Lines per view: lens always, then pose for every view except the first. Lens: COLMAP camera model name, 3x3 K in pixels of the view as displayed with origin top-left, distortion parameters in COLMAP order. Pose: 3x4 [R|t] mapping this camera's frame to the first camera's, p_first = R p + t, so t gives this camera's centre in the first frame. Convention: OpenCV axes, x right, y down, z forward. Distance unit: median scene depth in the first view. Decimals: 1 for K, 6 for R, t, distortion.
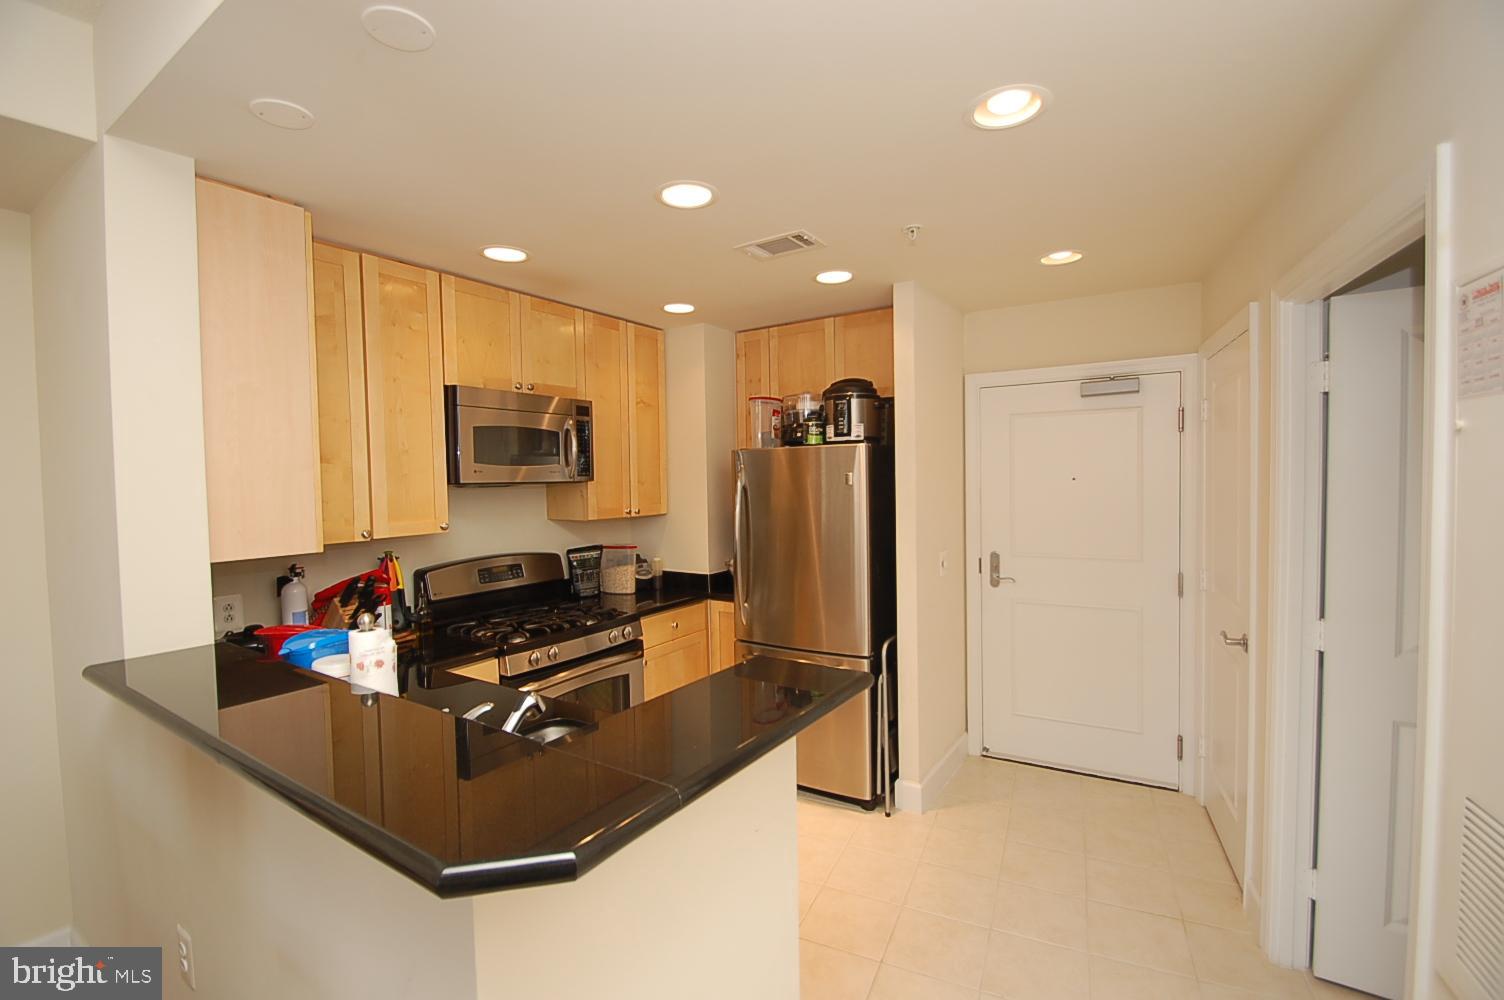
lens RADIAL K [[659.4, 0, 752.1], [0, 659.4, 501.9], [0, 0, 1]] dist [0.013498, -0.016938]
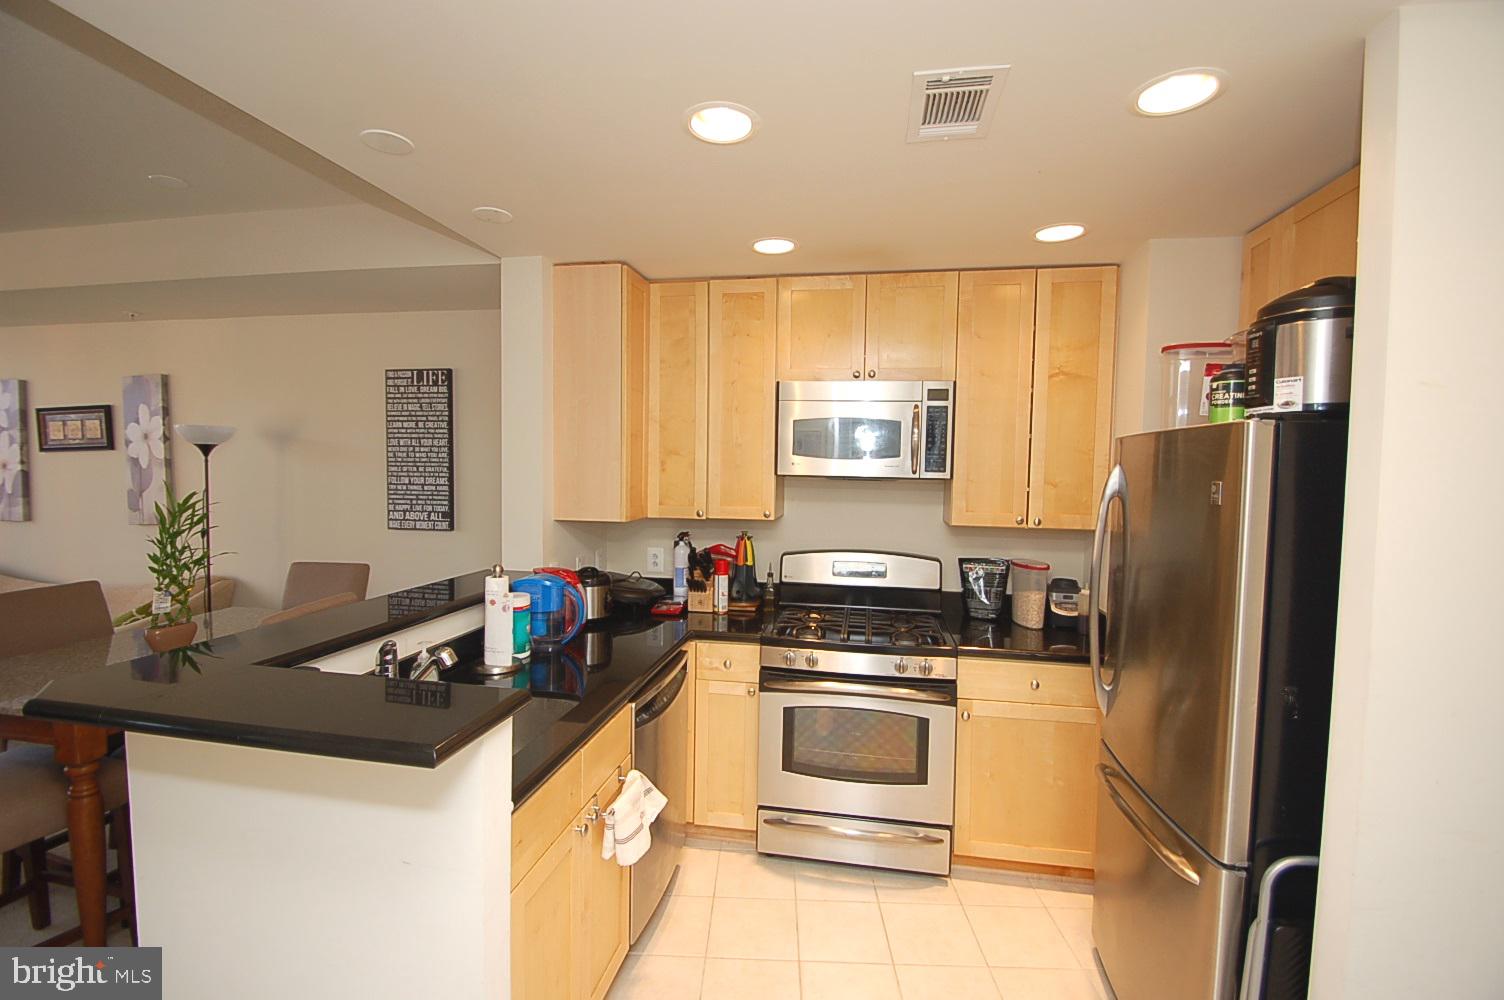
lens RADIAL K [[659.4, 0, 752.1], [0, 659.4, 501.9], [0, 0, 1]] dist [0.013498, -0.016938]
pose [[0.400369, 0.071034, -0.913596, 0.432805], [-0.059833, 0.996890, 0.051289, -0.030852], [0.914398, 0.034128, 0.403374, 0.458193]]
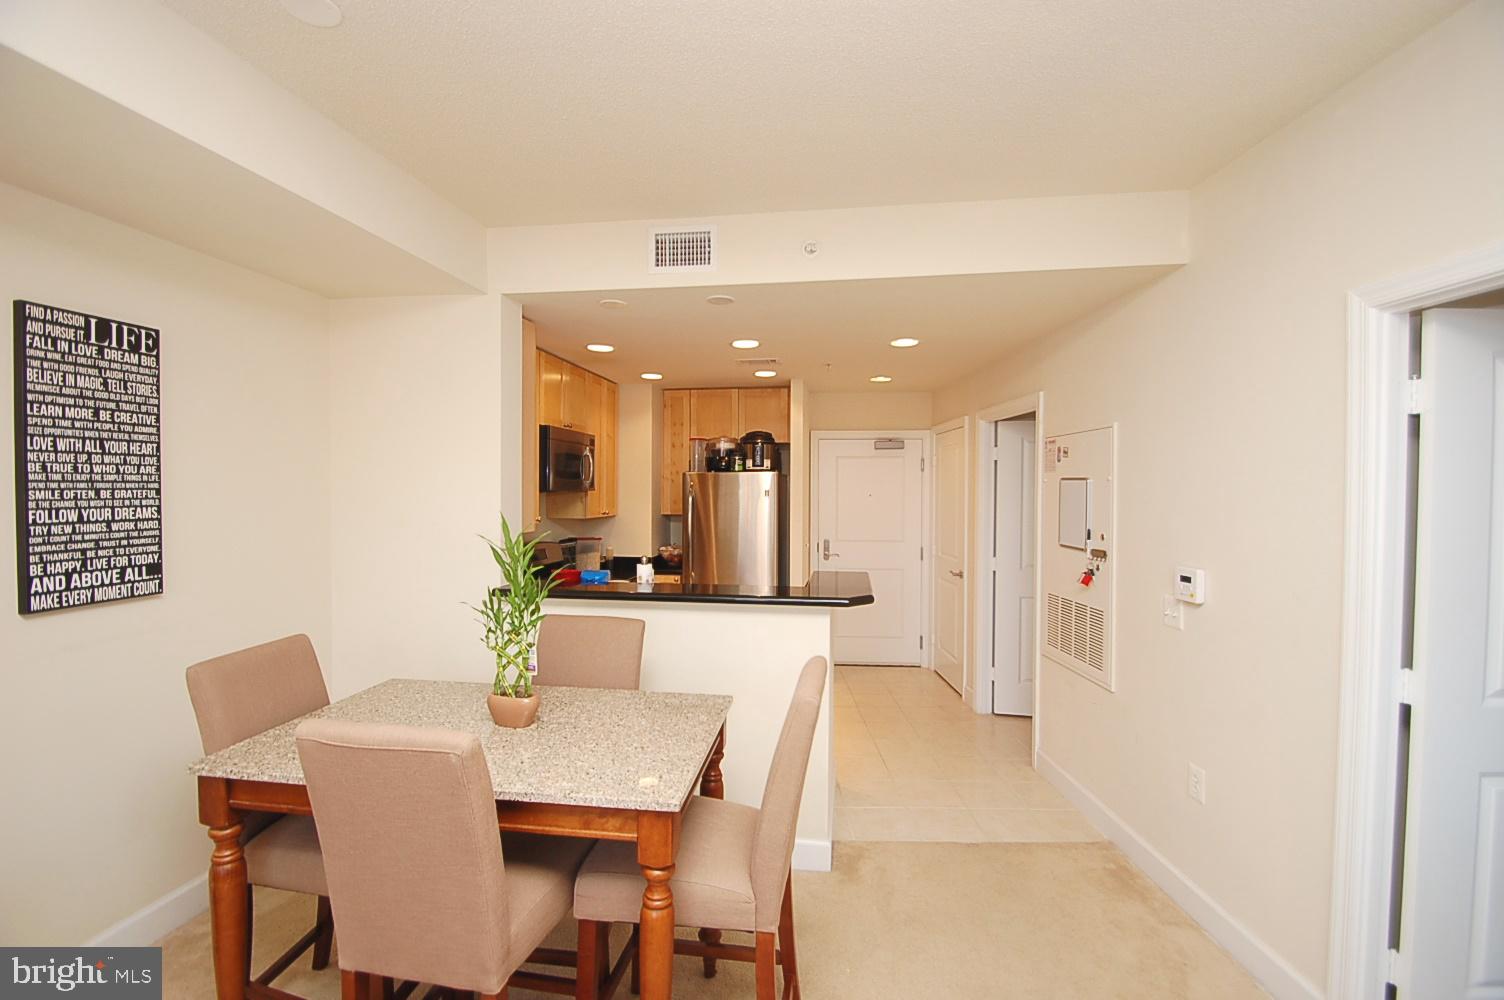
lens RADIAL K [[659.4, 0, 752.1], [0, 659.4, 501.9], [0, 0, 1]] dist [0.013498, -0.016938]
pose [[0.906044, 0.013598, 0.422966, -0.559046], [-0.003648, 0.999697, -0.024327, 0.027269], [-0.423169, 0.020498, 0.905819, -0.467931]]
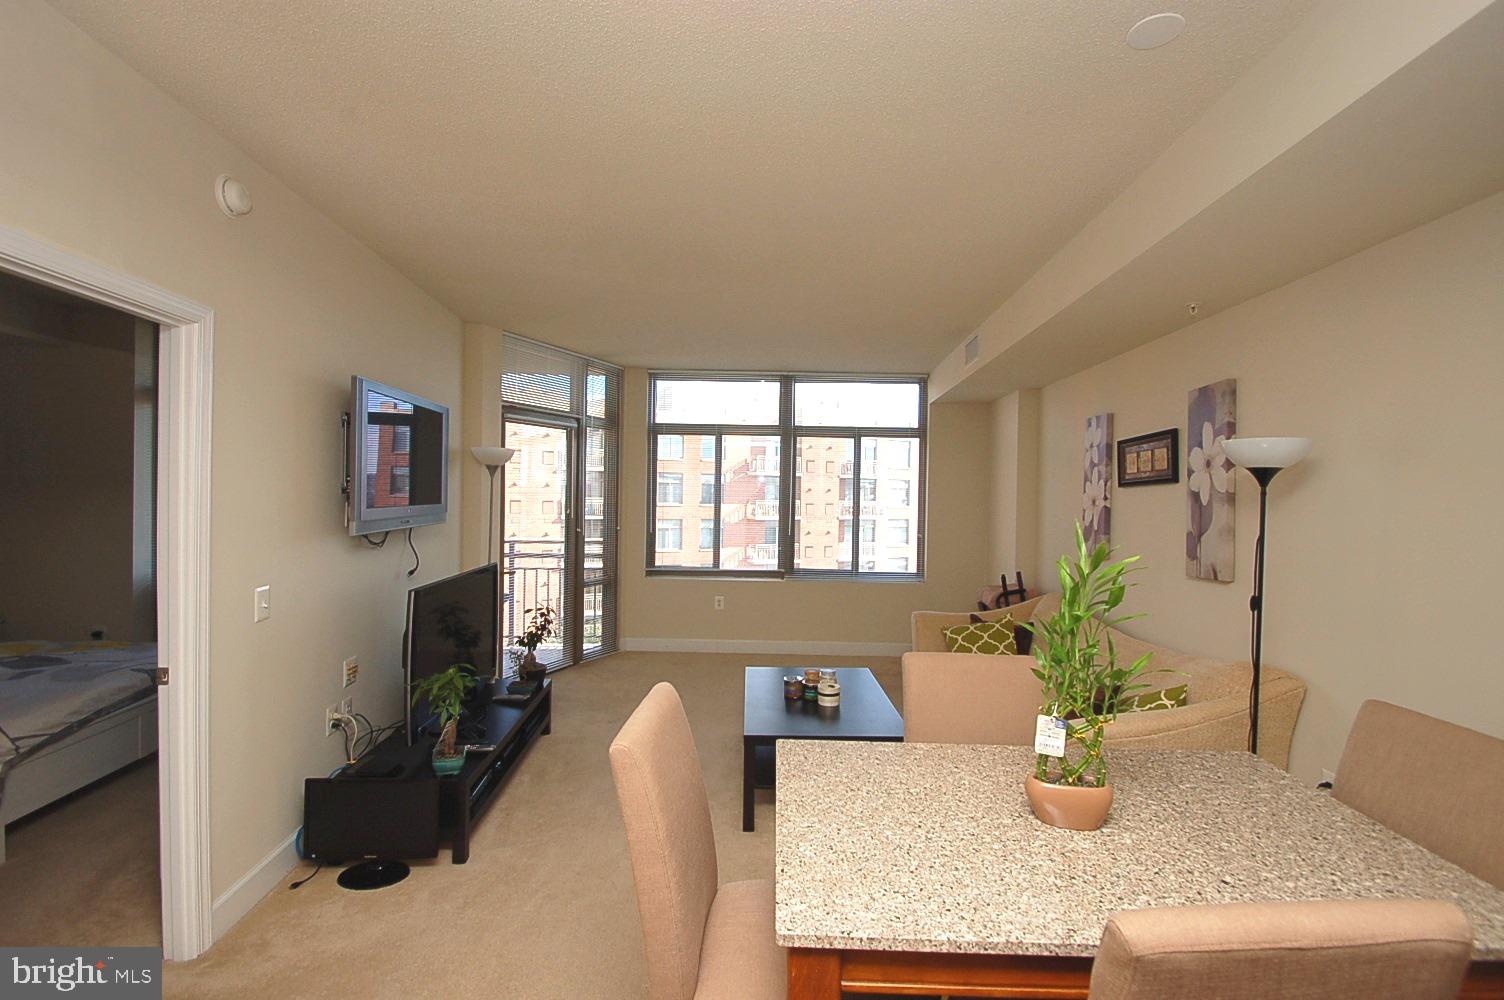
lens RADIAL K [[659.4, 0, 752.1], [0, 659.4, 501.9], [0, 0, 1]] dist [0.013498, -0.016938]
pose [[-0.865702, 0.010928, -0.500441, -0.123841], [-0.020725, 0.998122, 0.057647, -0.007761], [0.500131, 0.060277, -0.863849, 0.409941]]
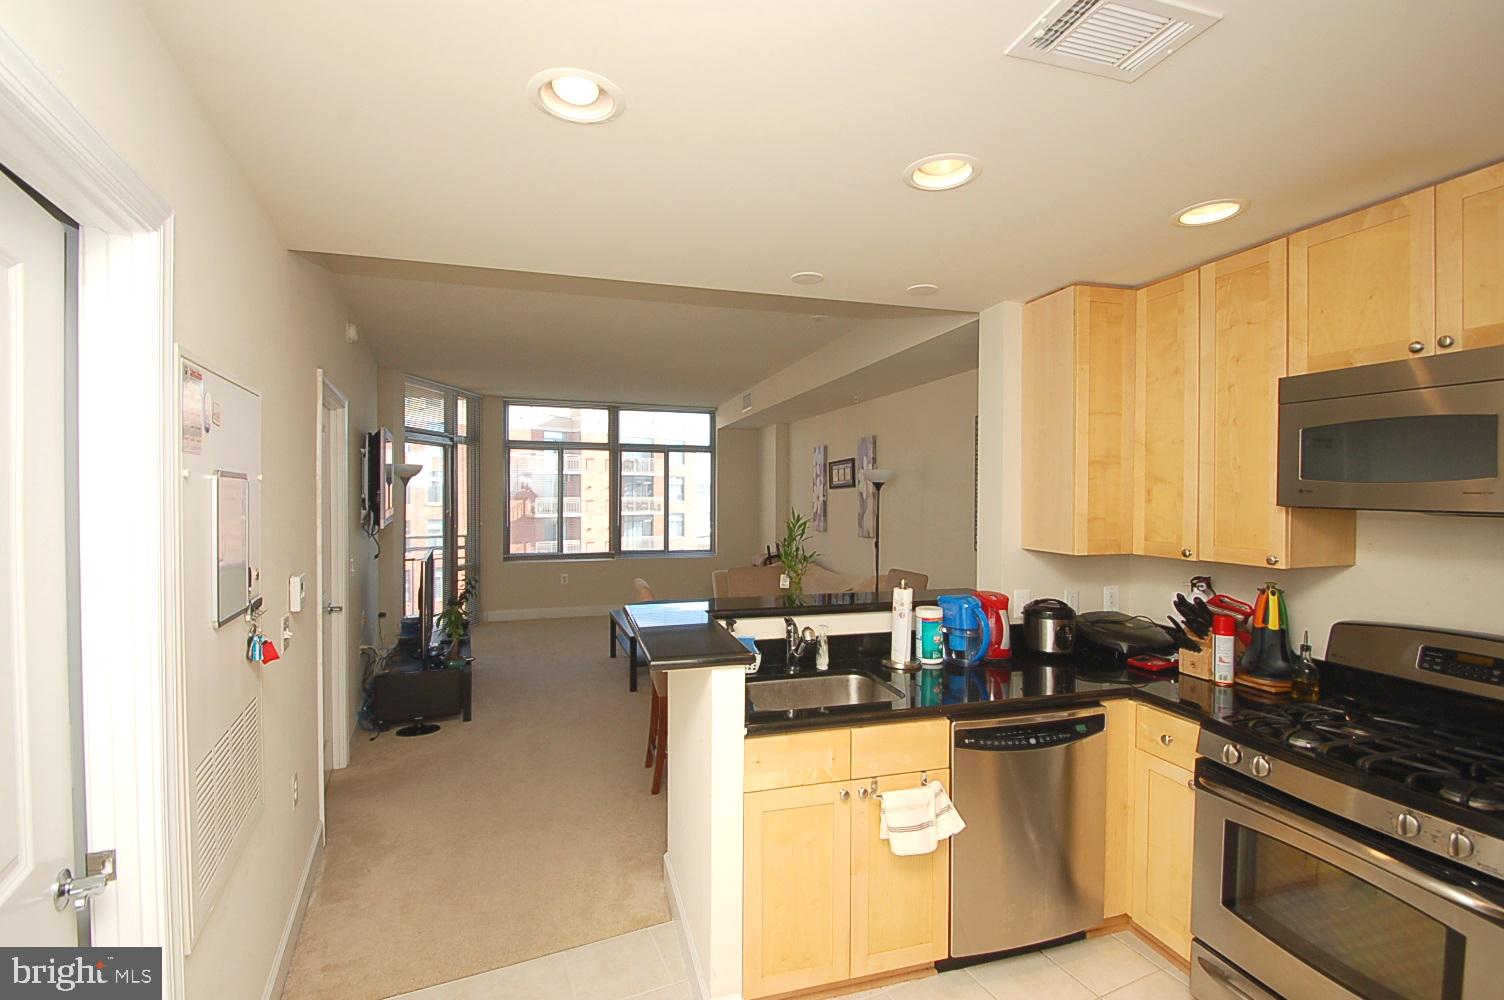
lens RADIAL K [[659.4, 0, 752.1], [0, 659.4, 501.9], [0, 0, 1]] dist [0.013498, -0.016938]
pose [[-0.648038, 0.028840, -0.761062, 0.454310], [-0.022462, 0.998124, 0.056950, -0.053341], [0.761277, 0.054001, -0.646174, 0.876034]]
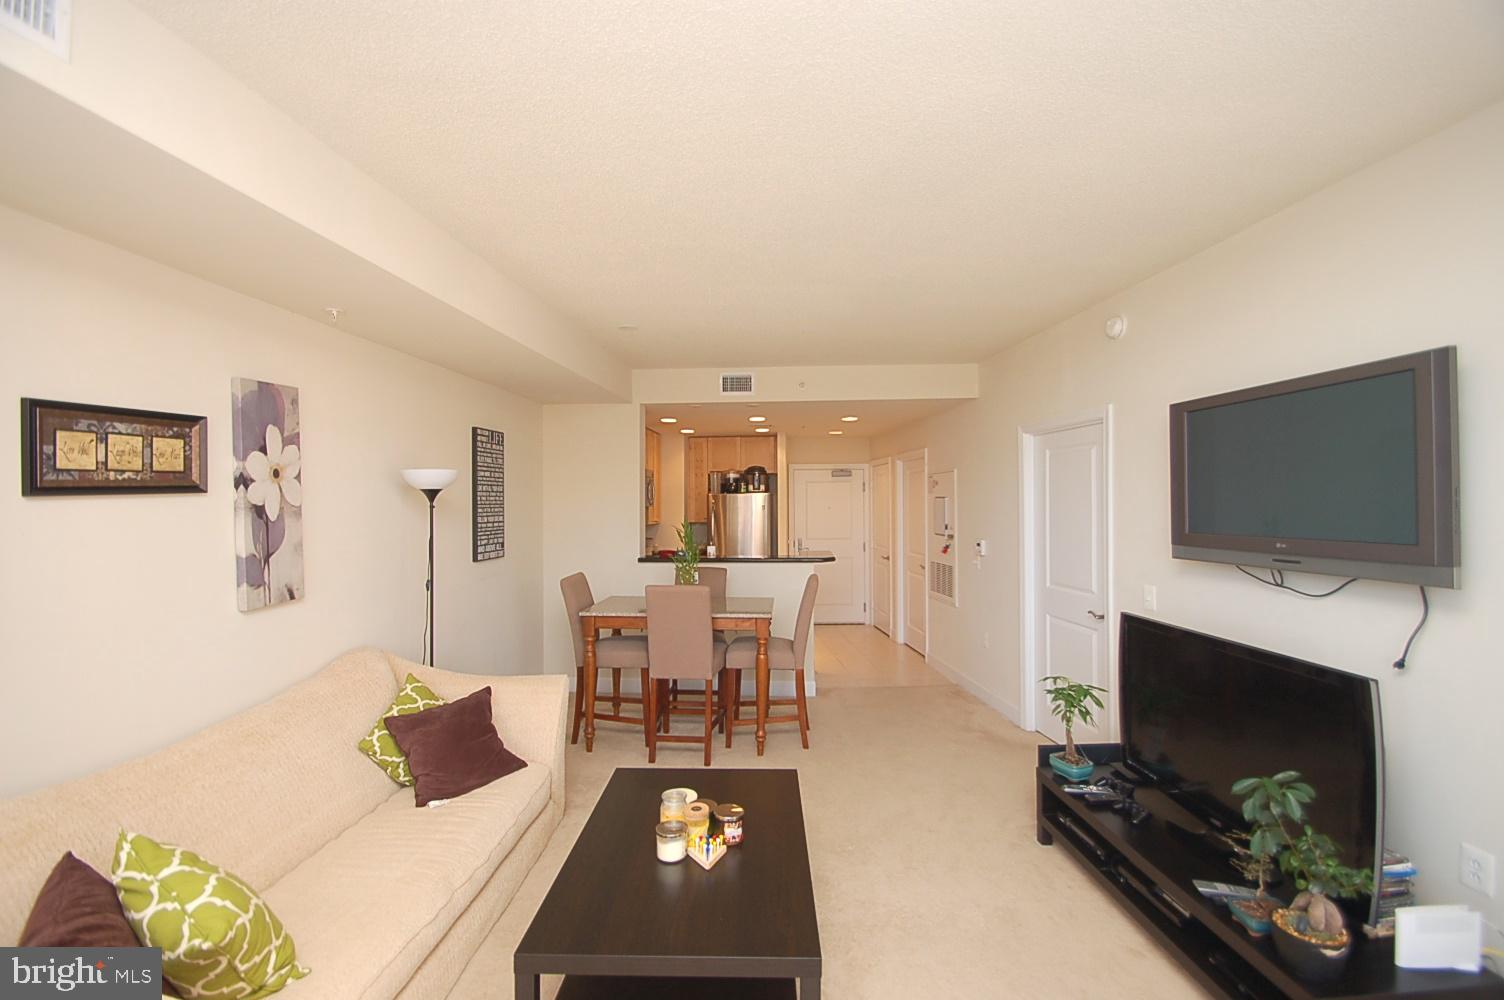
lens RADIAL K [[659.4, 0, 752.1], [0, 659.4, 501.9], [0, 0, 1]] dist [0.013498, -0.016938]
pose [[0.874686, 0.014581, 0.484470, -1.066380], [0.009004, 0.998886, -0.046319, 0.060633], [-0.484606, 0.044877, 0.873581, -1.146915]]
